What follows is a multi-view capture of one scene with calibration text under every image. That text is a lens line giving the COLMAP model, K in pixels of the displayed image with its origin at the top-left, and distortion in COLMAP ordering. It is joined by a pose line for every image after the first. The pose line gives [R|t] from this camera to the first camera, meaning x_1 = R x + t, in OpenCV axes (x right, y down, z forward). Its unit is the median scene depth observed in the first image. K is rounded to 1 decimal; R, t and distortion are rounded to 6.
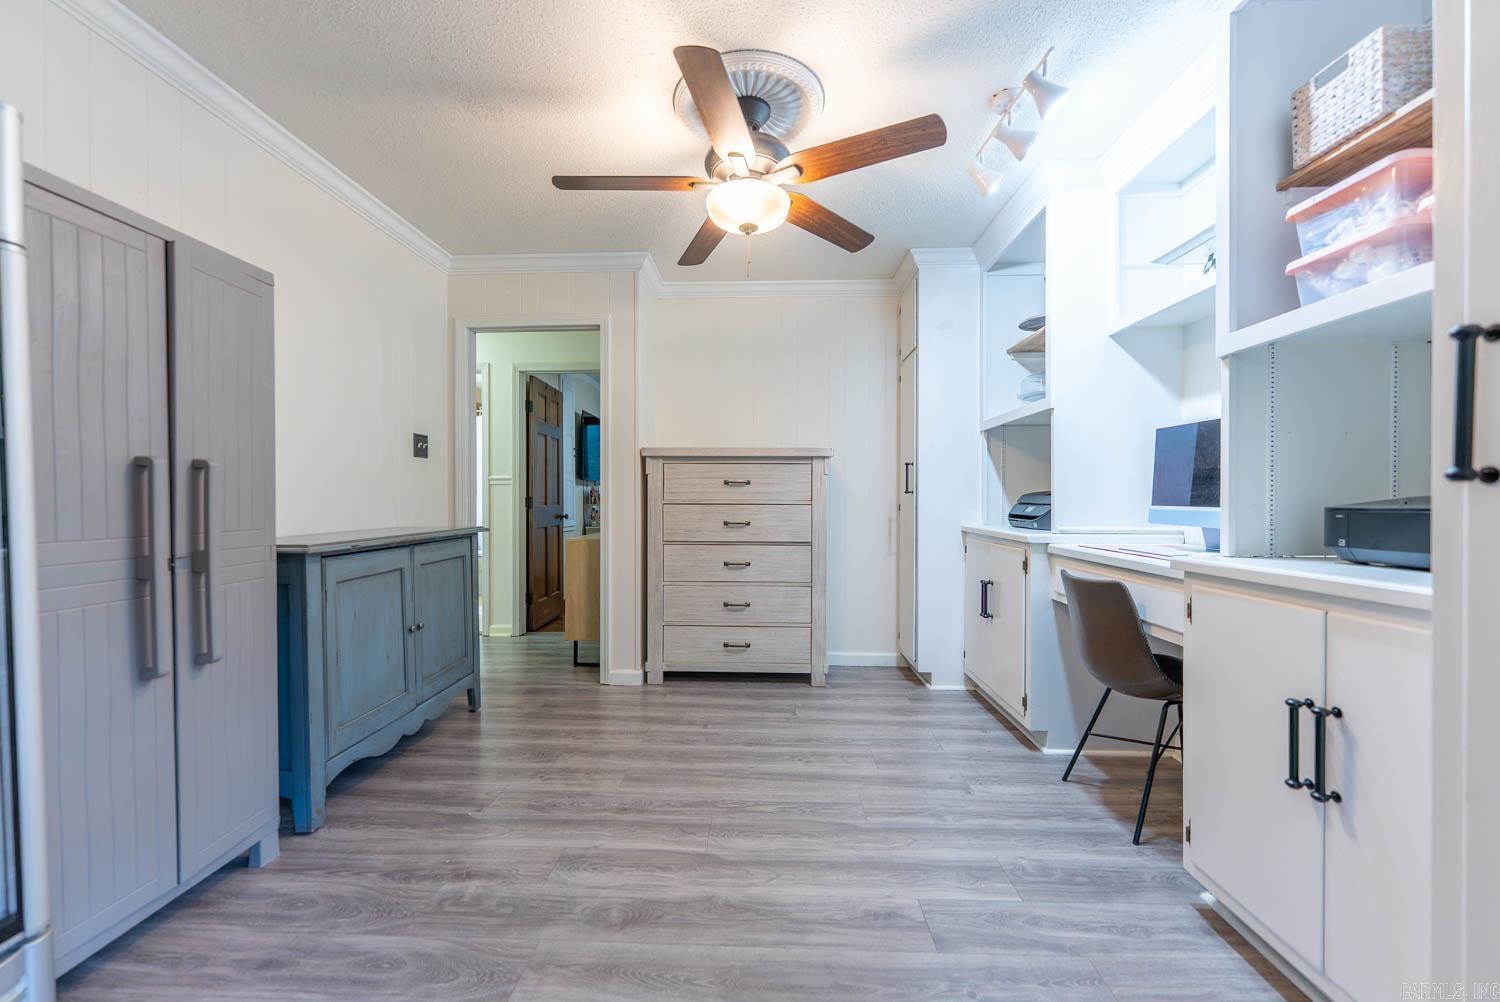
lens RADIAL K [[602.1, 0, 740.2], [0, 602.1, 504.5], [0, 0, 1]] dist [0.000122, -0.000133]
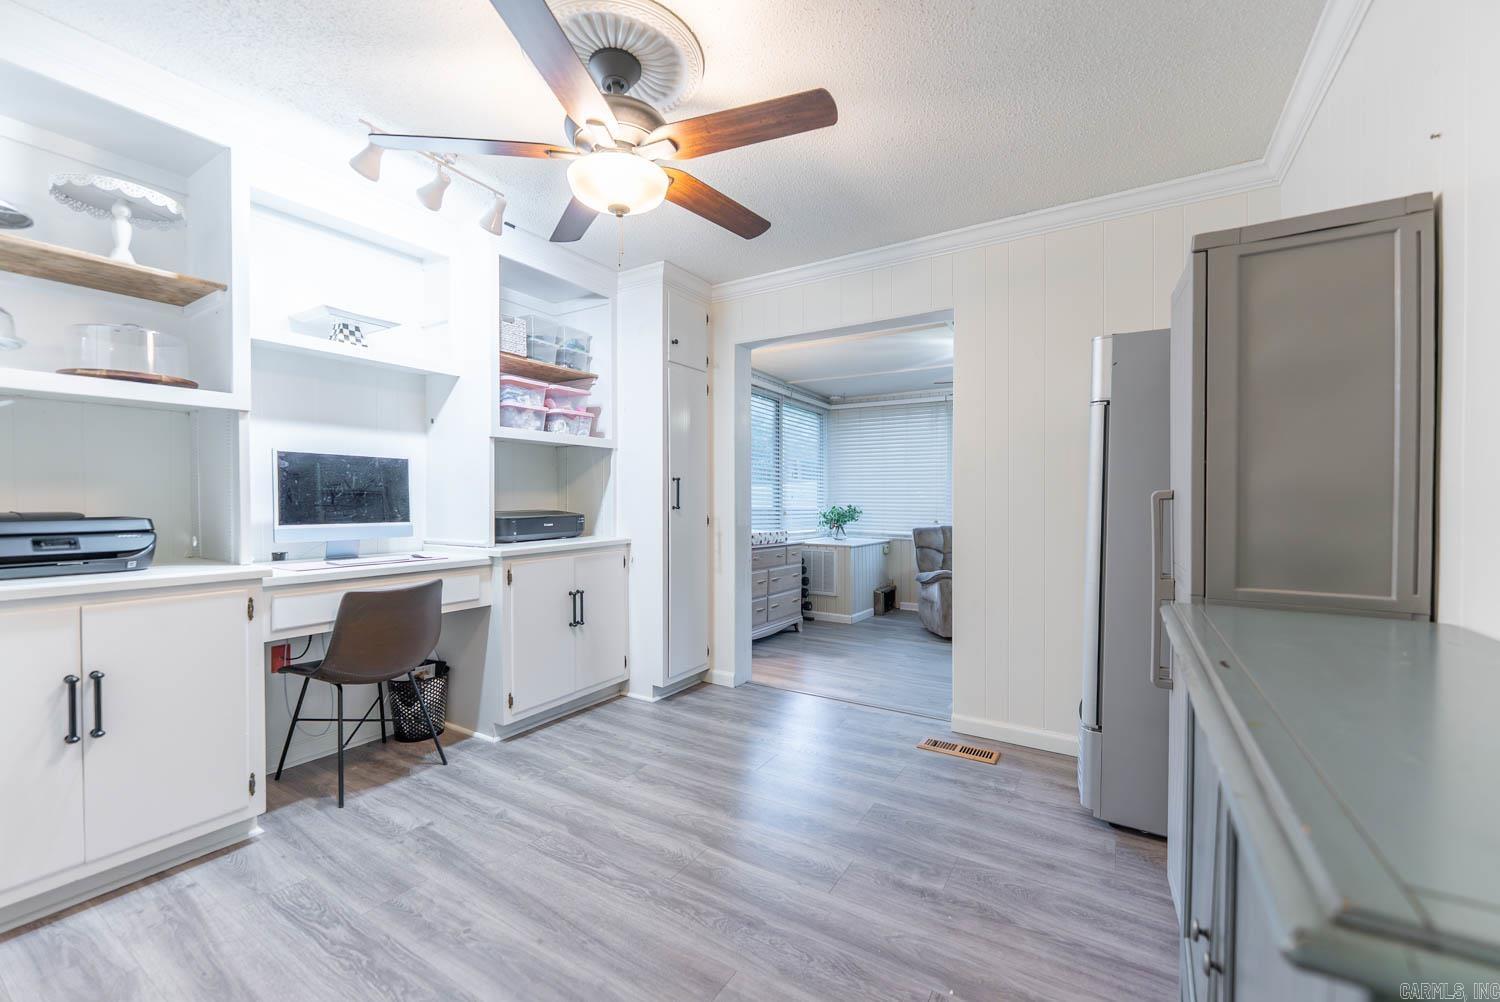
lens RADIAL K [[602.1, 0, 741.9], [0, 602.1, 501.7], [0, 0, 1]] dist [0.000122, -0.000133]
pose [[-0.866853, -0.001441, 0.498561, -0.647659], [0.006880, 0.999866, 0.014852, -0.063513], [-0.498516, 0.016305, -0.866727, 1.892059]]
